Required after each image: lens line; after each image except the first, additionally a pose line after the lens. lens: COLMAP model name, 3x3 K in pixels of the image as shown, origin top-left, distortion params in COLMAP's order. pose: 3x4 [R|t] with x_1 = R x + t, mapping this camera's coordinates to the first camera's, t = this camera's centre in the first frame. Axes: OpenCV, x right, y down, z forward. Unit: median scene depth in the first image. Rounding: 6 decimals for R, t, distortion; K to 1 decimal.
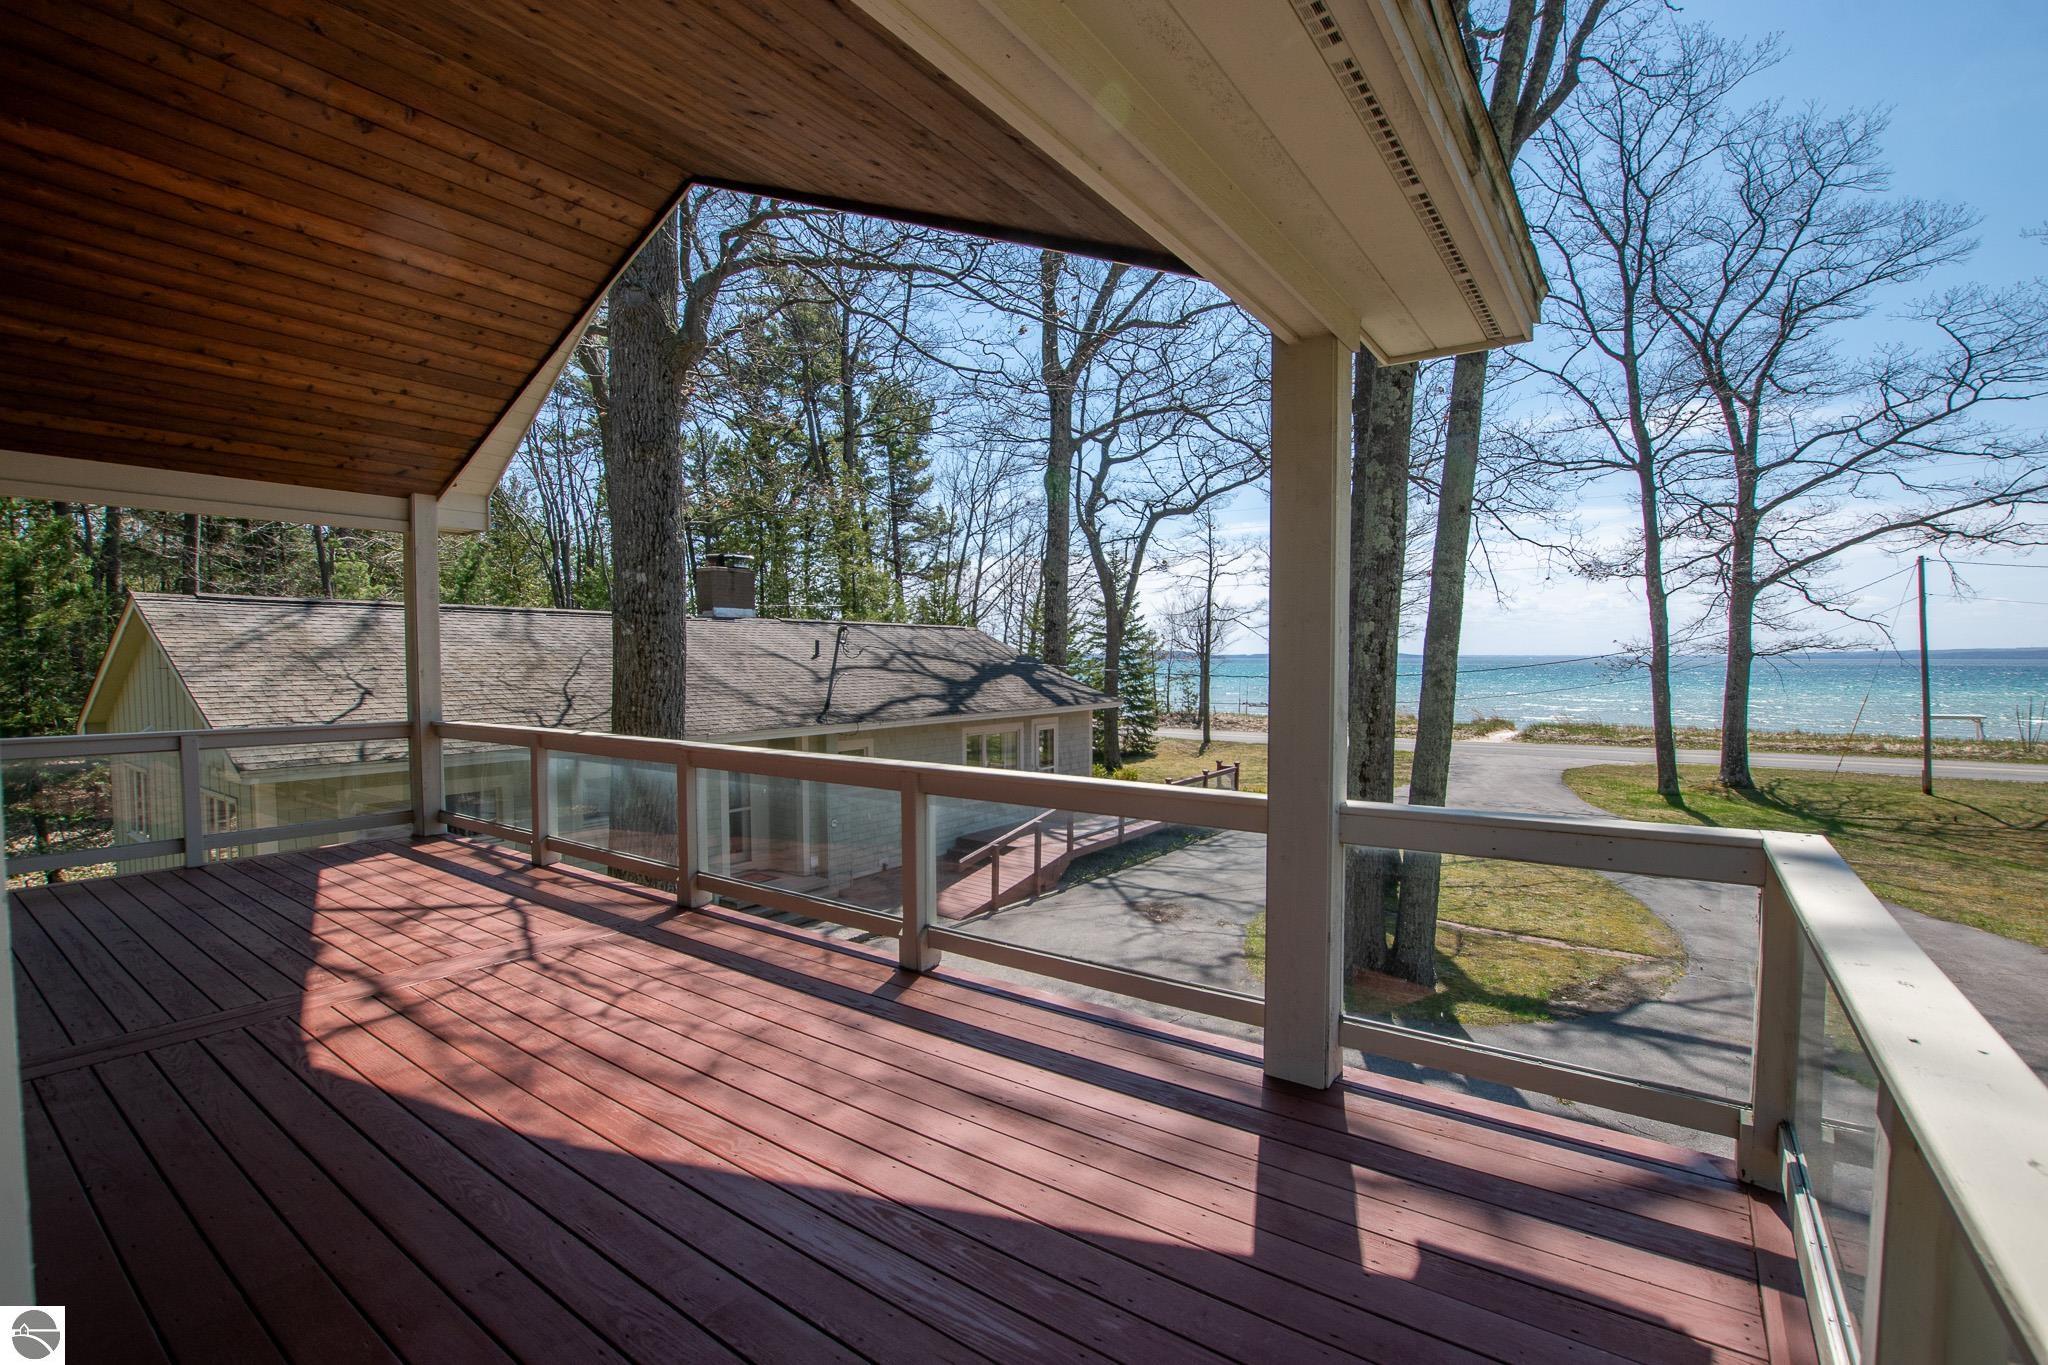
lens RADIAL K [[893.8, 0, 1024.0], [0, 893.8, 682.5], [0, 0, 1]] dist [-0.027482, 0.000140]
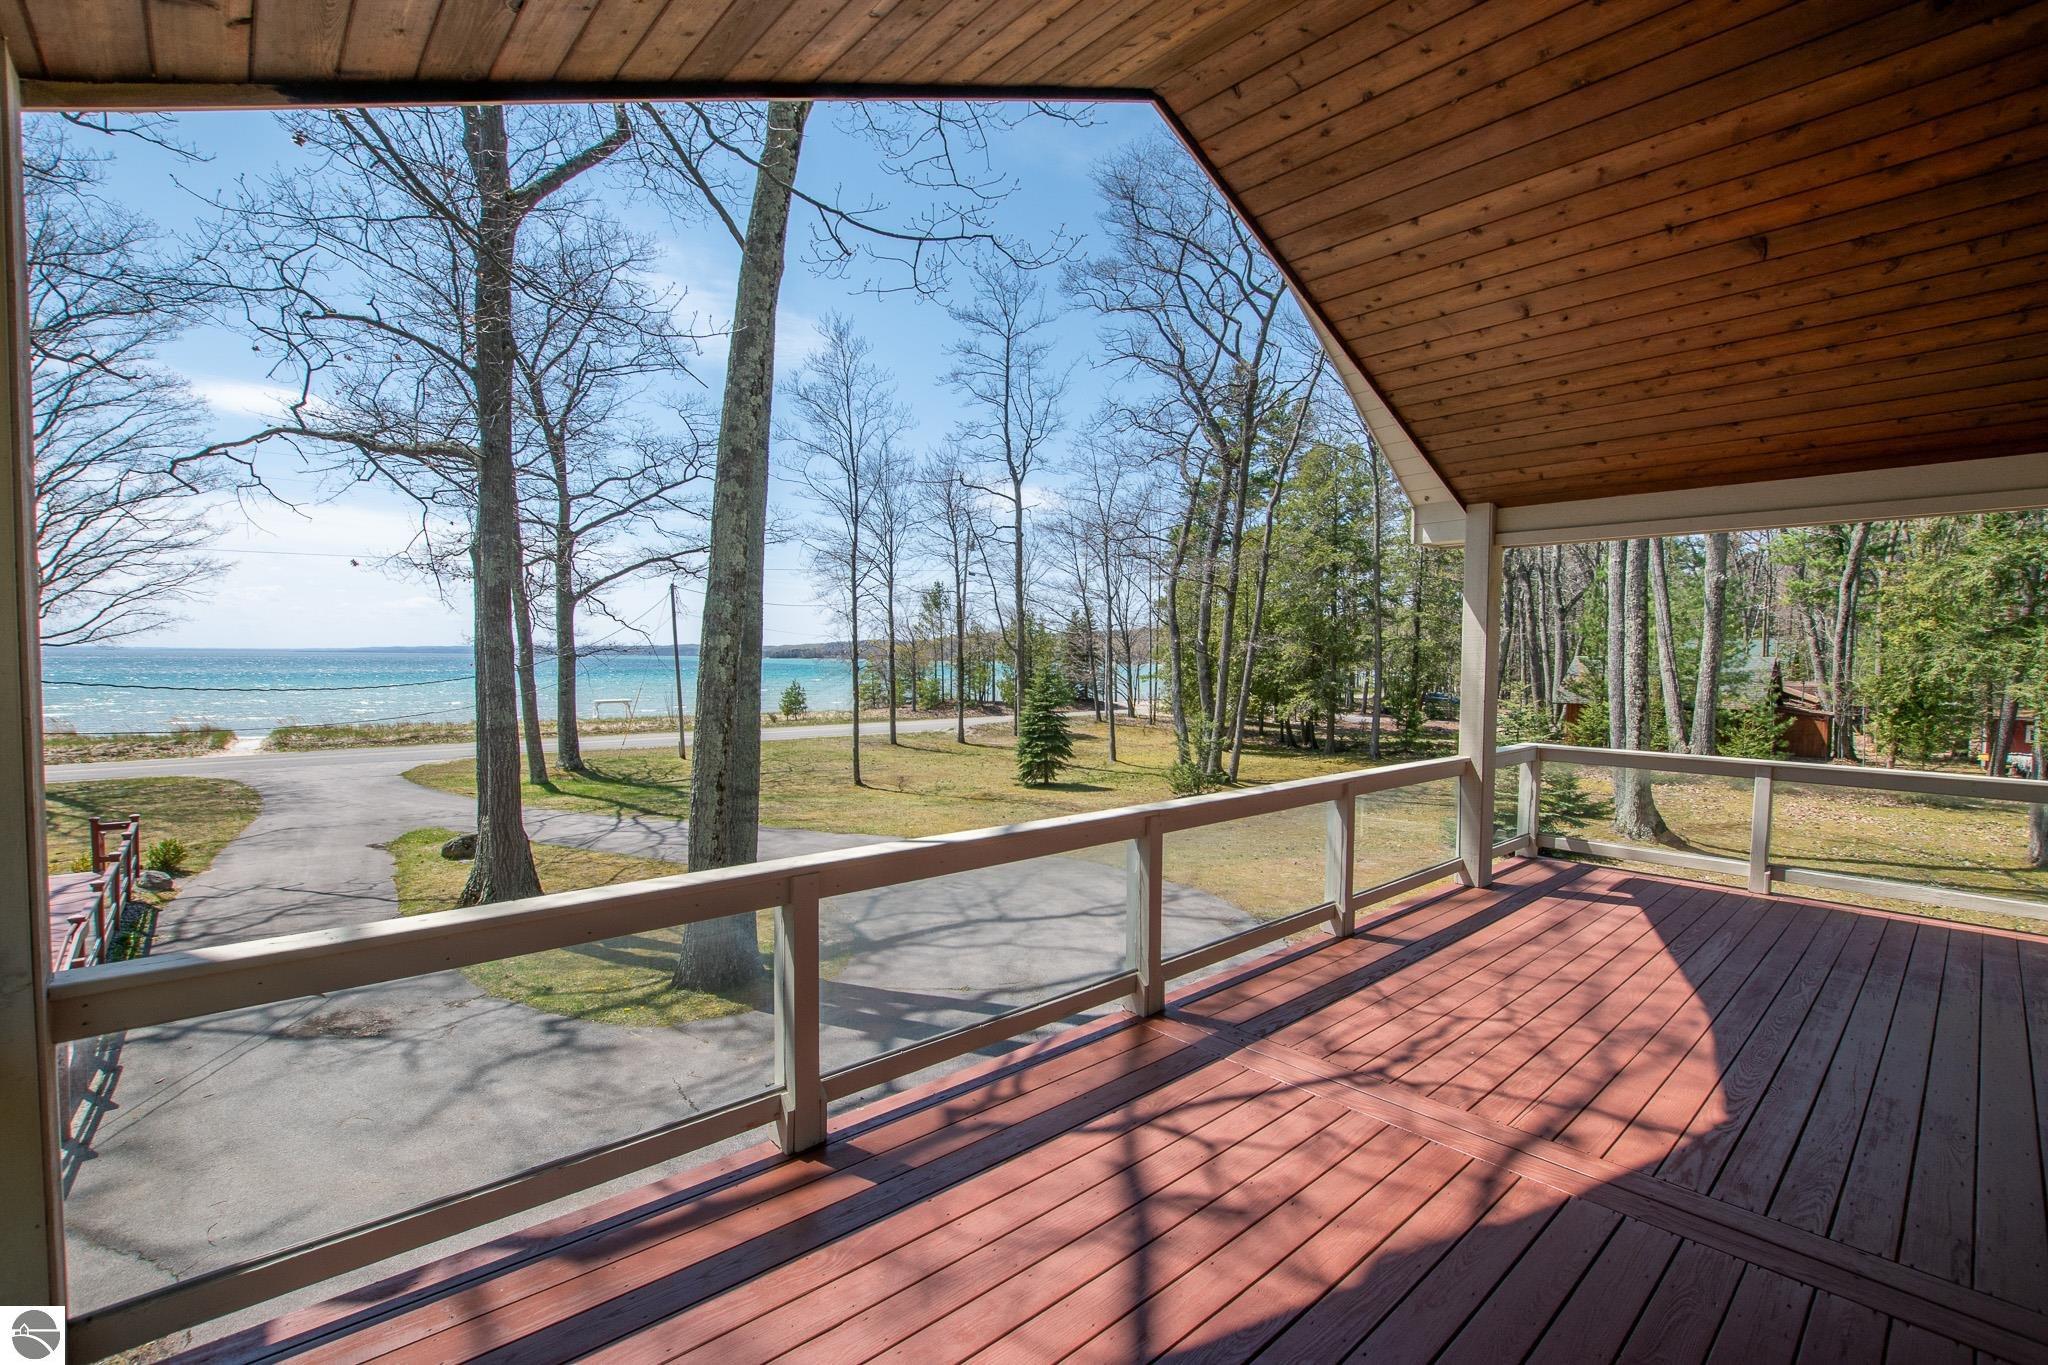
lens RADIAL K [[893.8, 0, 1024.0], [0, 893.8, 682.5], [0, 0, 1]] dist [-0.027482, 0.000140]
pose [[0.217506, -0.022374, 0.975803, -1.409406], [0.015815, 0.999687, 0.019397, -0.071637], [-0.975931, 0.011213, 0.217792, 1.123610]]
